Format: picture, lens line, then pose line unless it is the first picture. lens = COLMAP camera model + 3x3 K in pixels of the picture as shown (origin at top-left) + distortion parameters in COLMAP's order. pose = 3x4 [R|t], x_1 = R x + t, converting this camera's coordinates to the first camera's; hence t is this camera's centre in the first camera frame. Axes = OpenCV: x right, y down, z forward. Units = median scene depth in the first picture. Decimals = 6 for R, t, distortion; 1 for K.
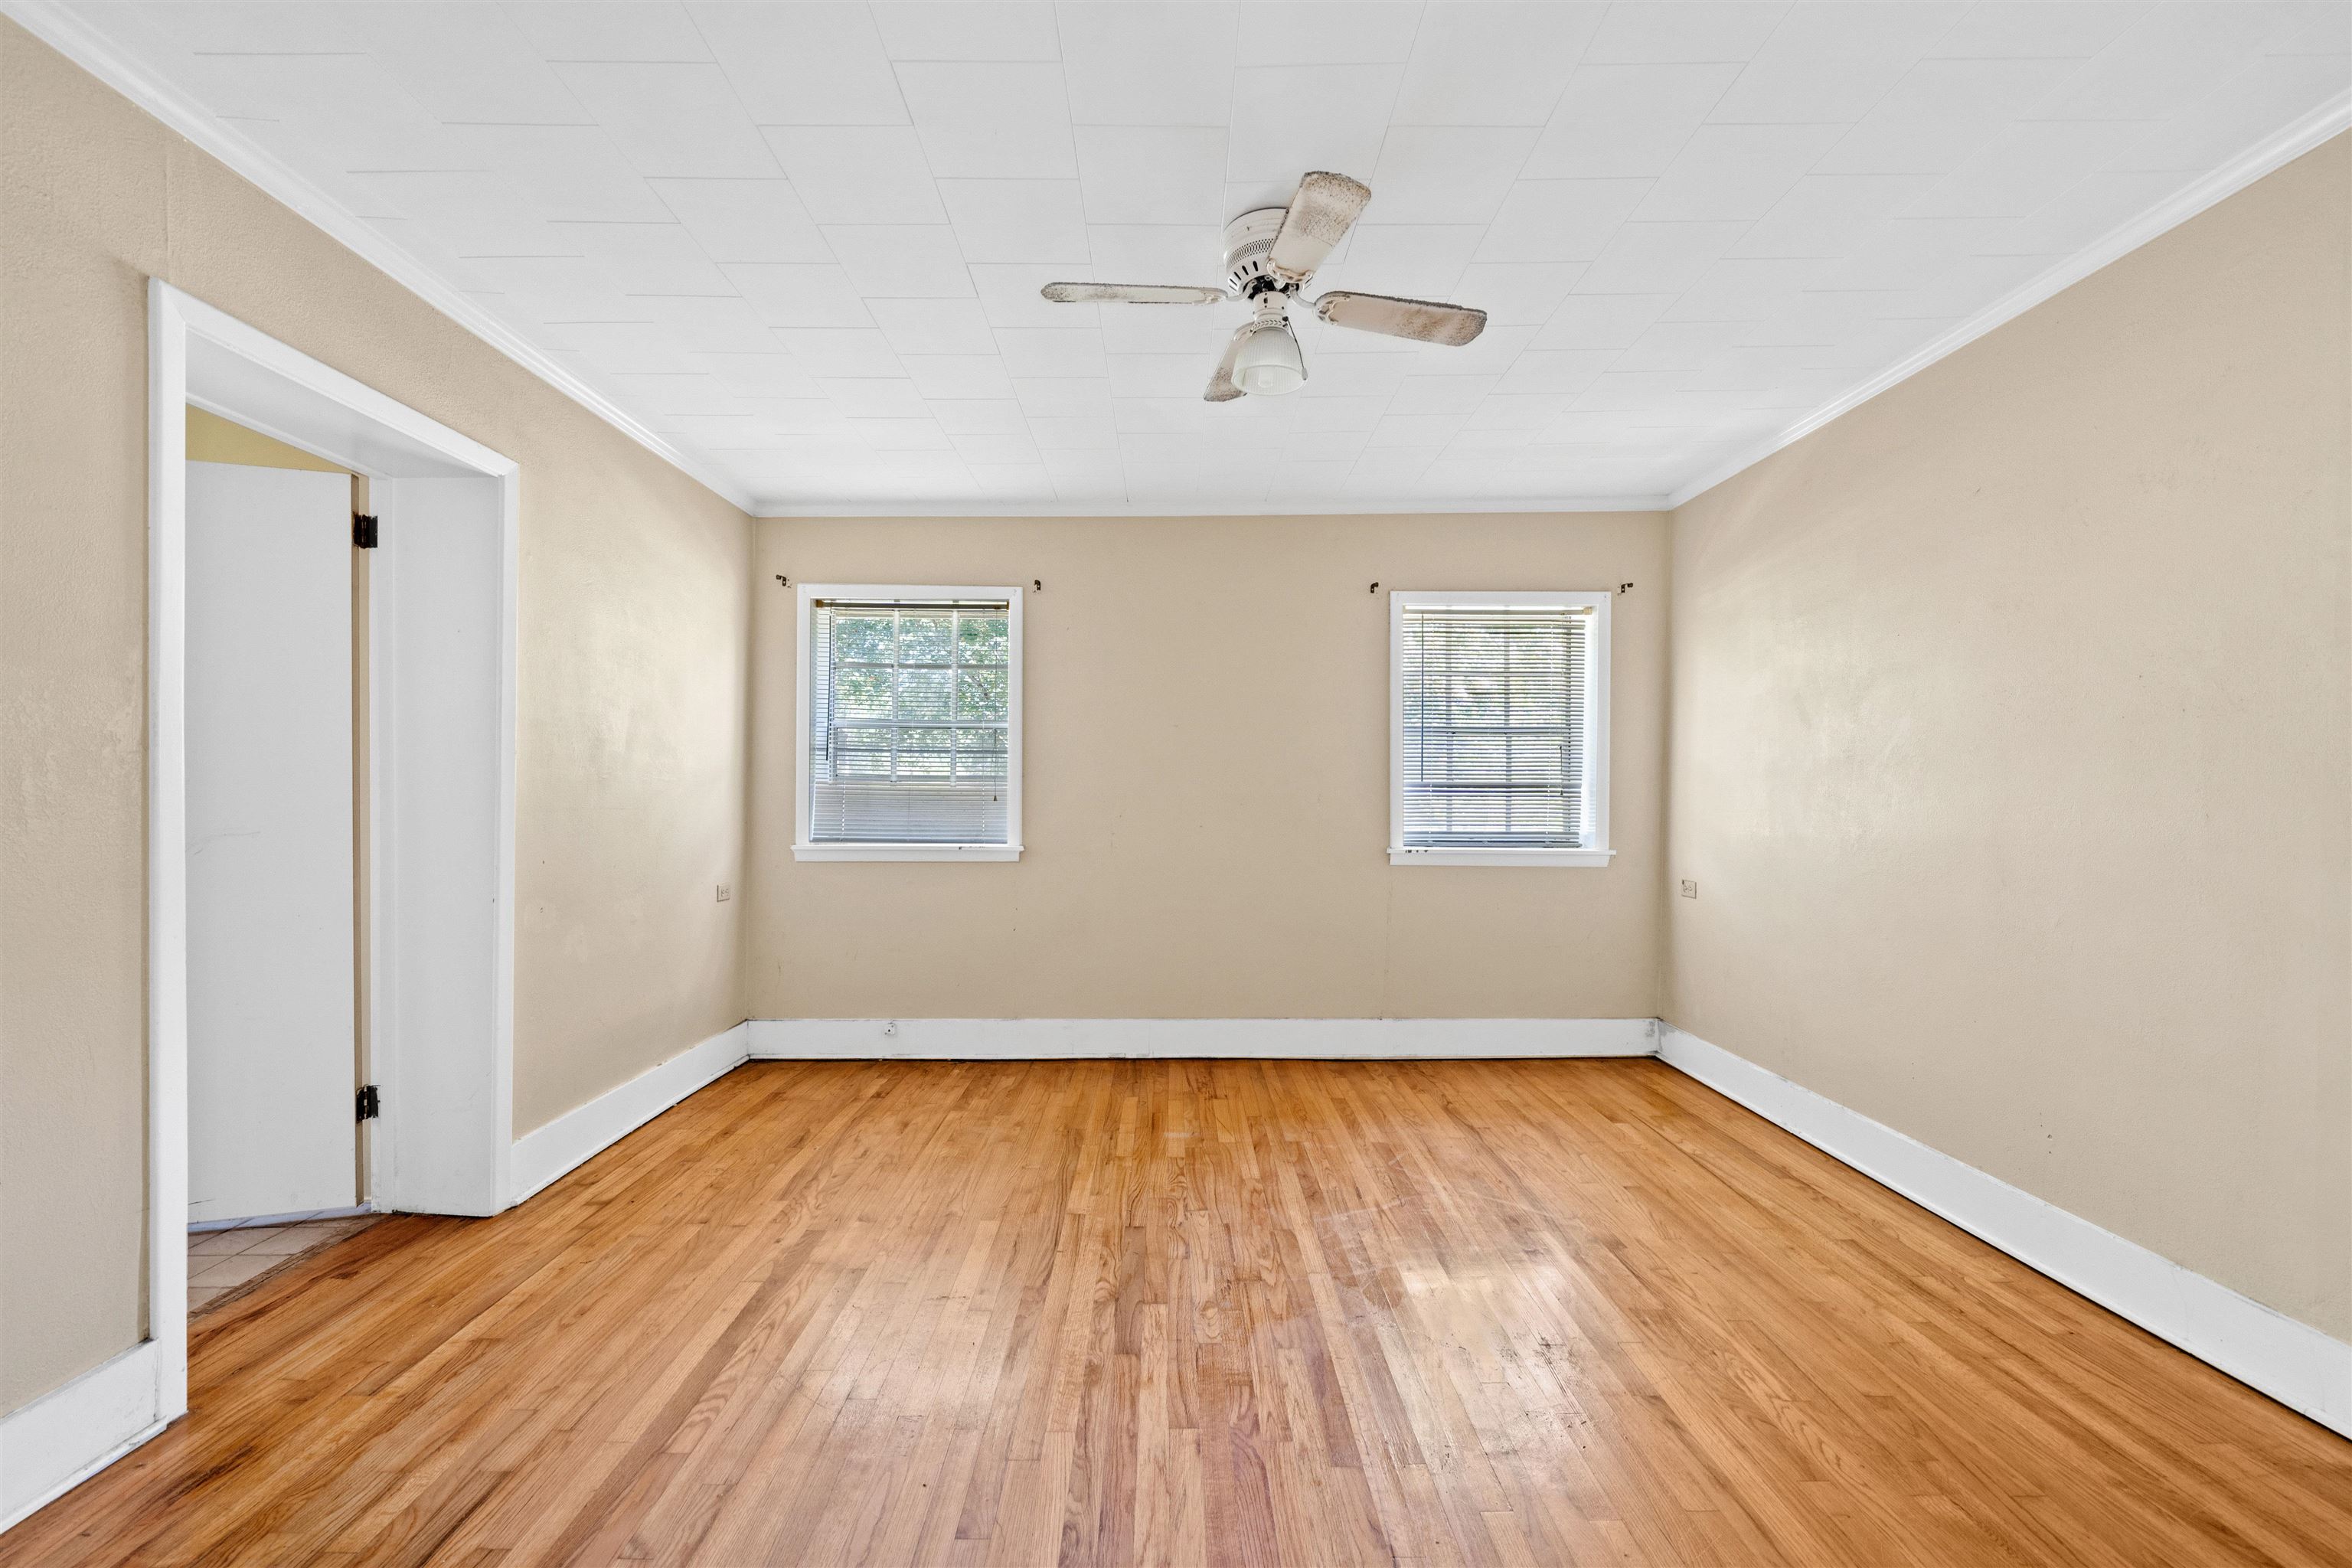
lens RADIAL K [[937.8, 0, 1176.0], [0, 937.8, 784.0], [0, 0, 1]] dist [-0.001546, -0.000296]
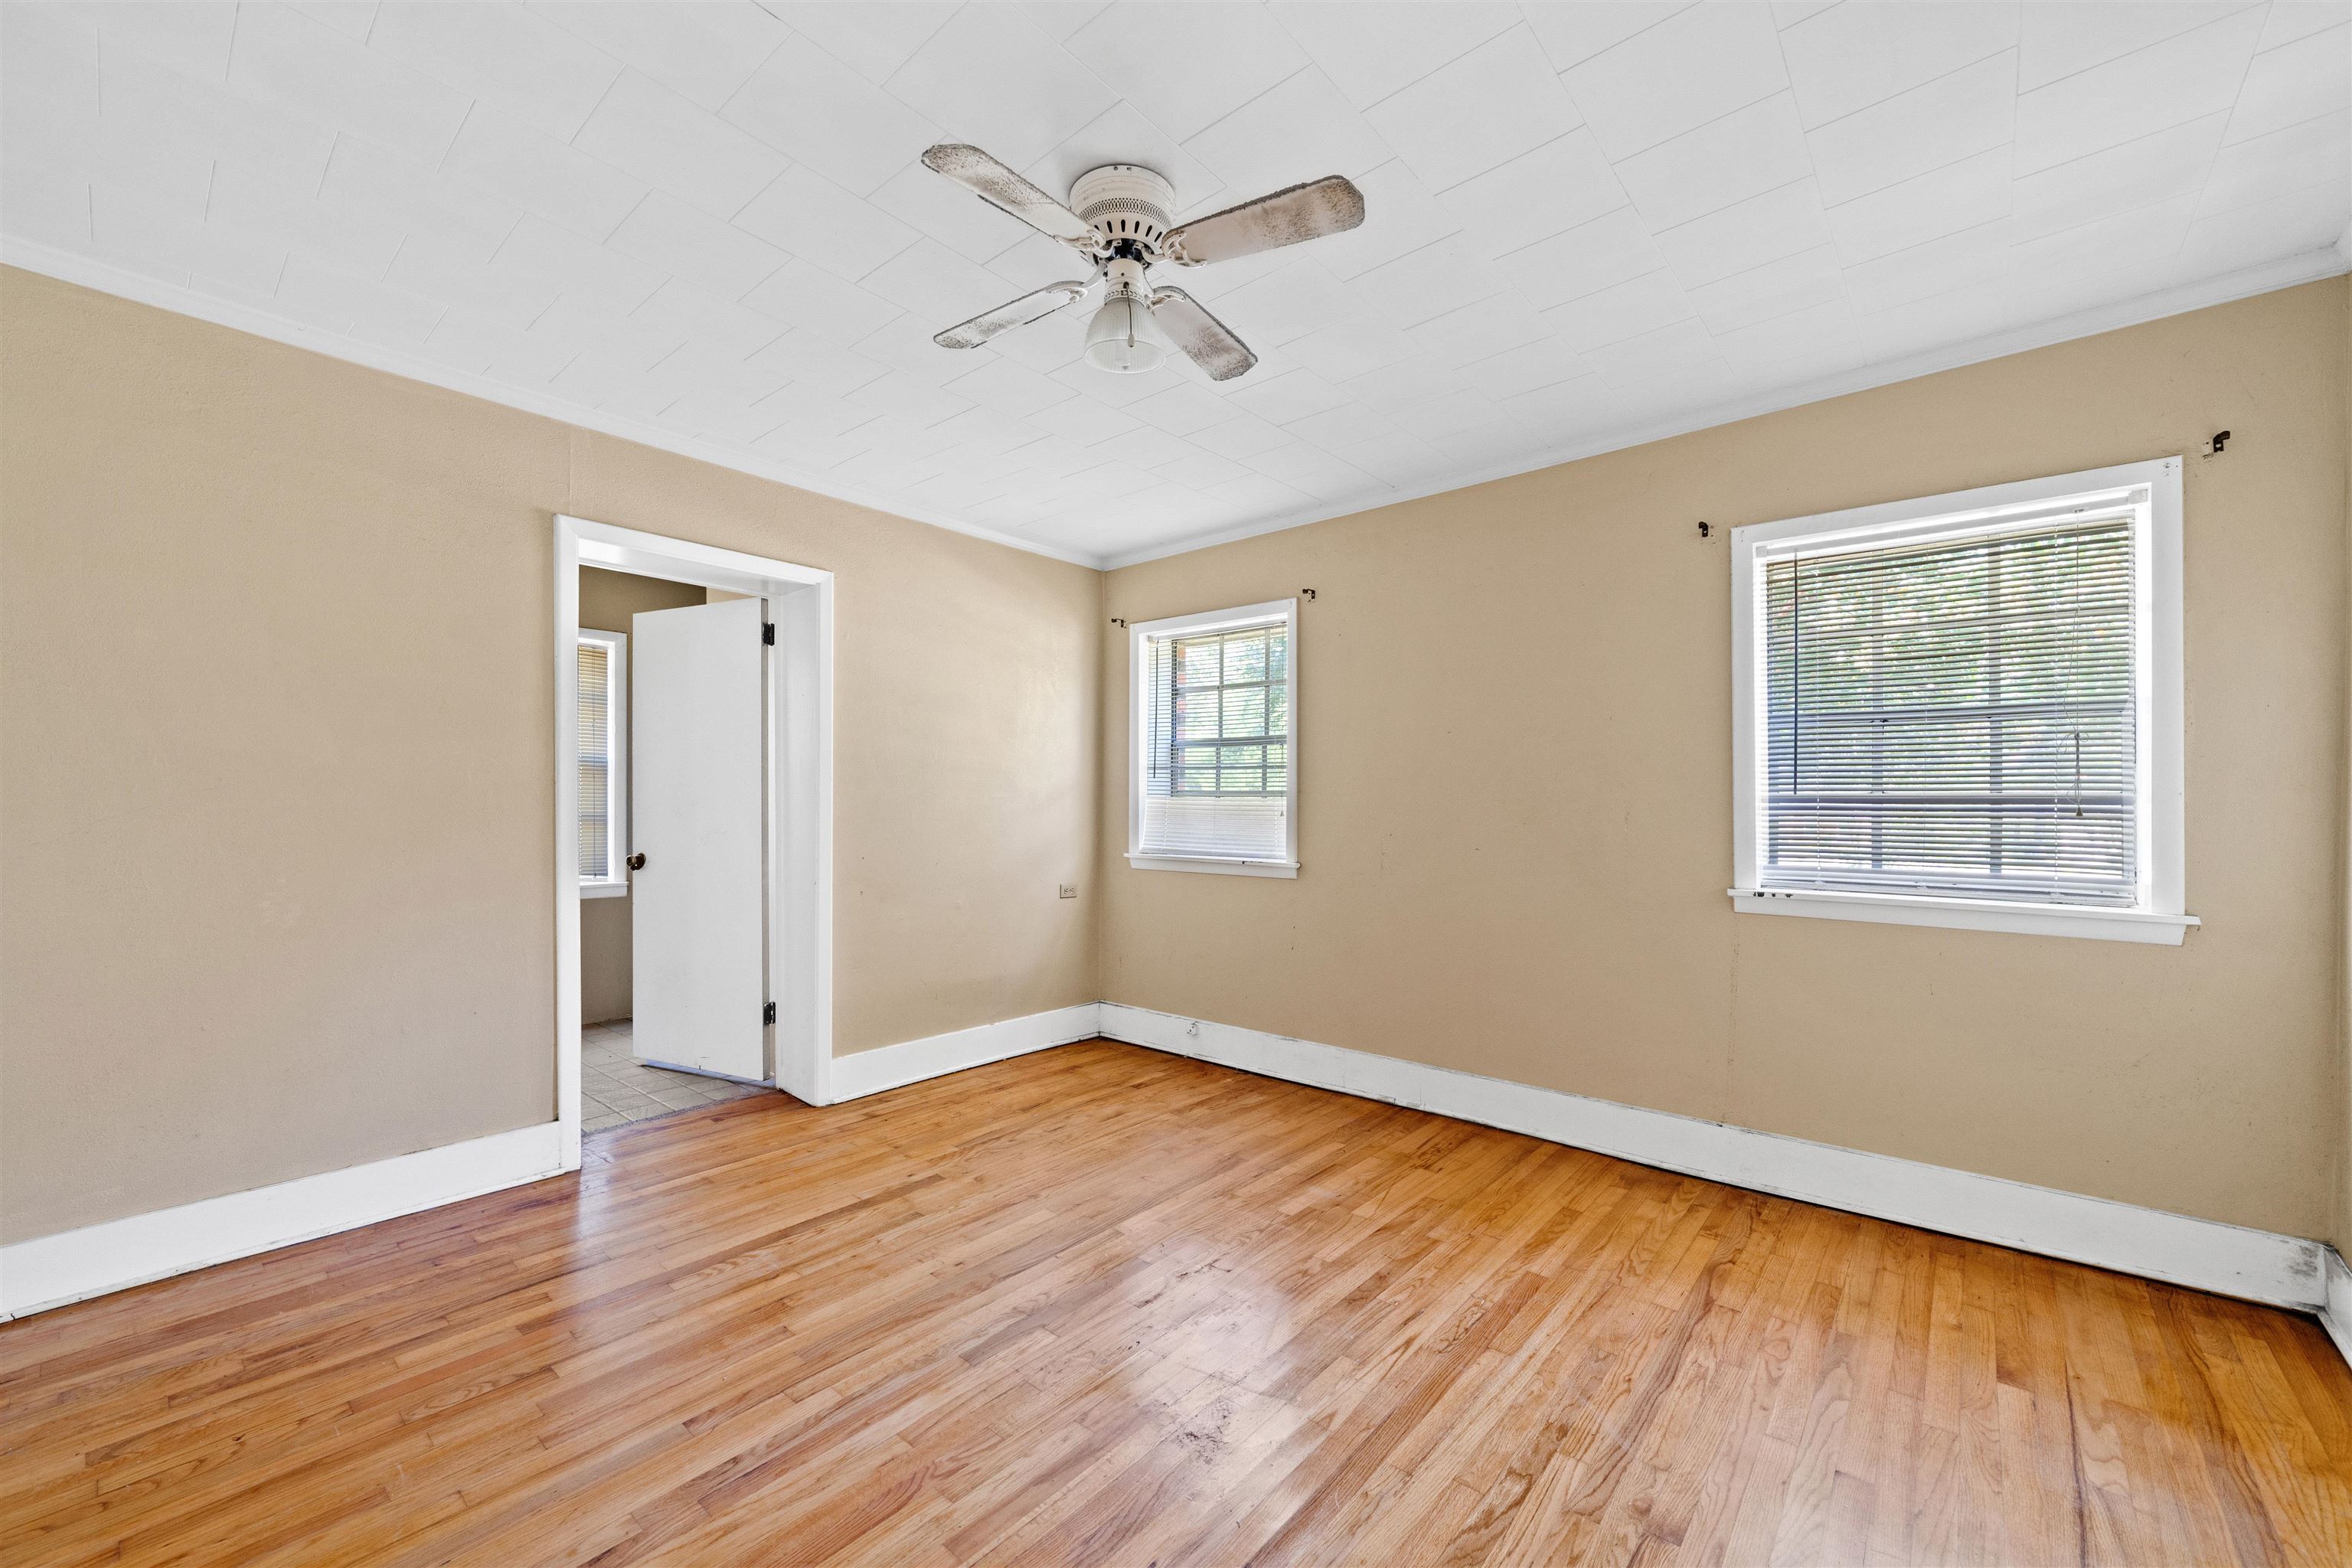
lens RADIAL K [[935.4, 0, 1175.9], [0, 935.4, 791.1], [0, 0, 1]] dist [-0.001318, -0.000029]
pose [[0.750622, -0.007919, -0.660684, 0.471334], [0.002835, 0.999958, -0.008765, -0.000934], [0.660726, 0.004706, 0.750613, 0.227877]]
